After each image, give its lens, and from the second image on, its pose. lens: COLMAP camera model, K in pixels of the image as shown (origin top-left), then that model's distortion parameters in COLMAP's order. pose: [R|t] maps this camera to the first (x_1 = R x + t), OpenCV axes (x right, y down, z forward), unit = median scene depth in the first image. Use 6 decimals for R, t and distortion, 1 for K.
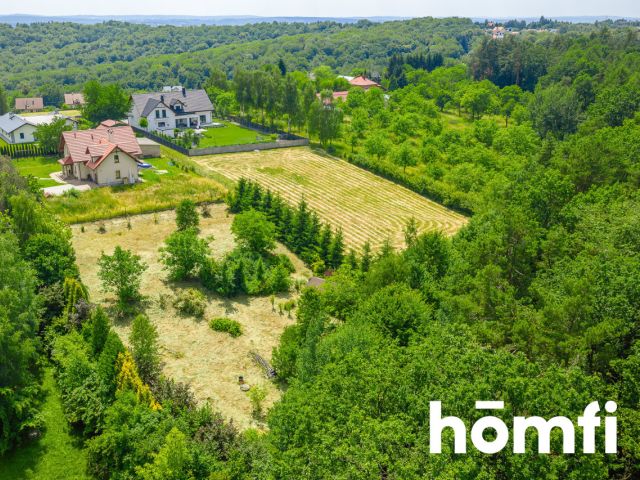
lens RADIAL K [[595.0, 0, 281.8], [0, 595.0, 240.8], [0, 0, 1]] dist [0.042081, -0.021205]
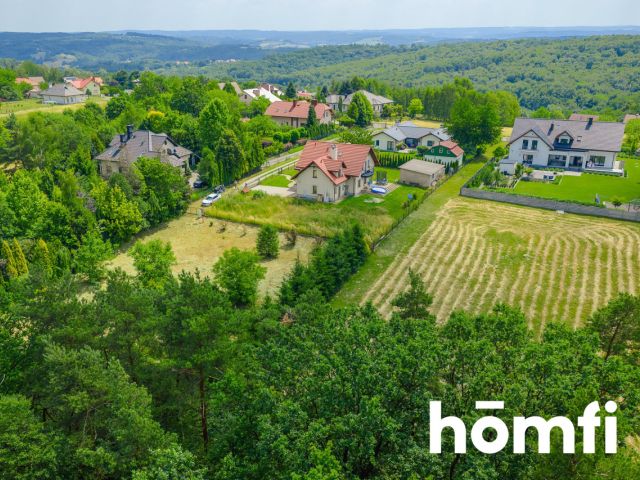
lens RADIAL K [[595.0, 0, 281.8], [0, 595.0, 240.8], [0, 0, 1]] dist [0.042081, -0.021205]
pose [[0.455290, 0.292907, -0.840783, 0.364019], [-0.304976, 0.938514, 0.161807, -0.114730], [0.836481, 0.182750, 0.516625, 0.304538]]
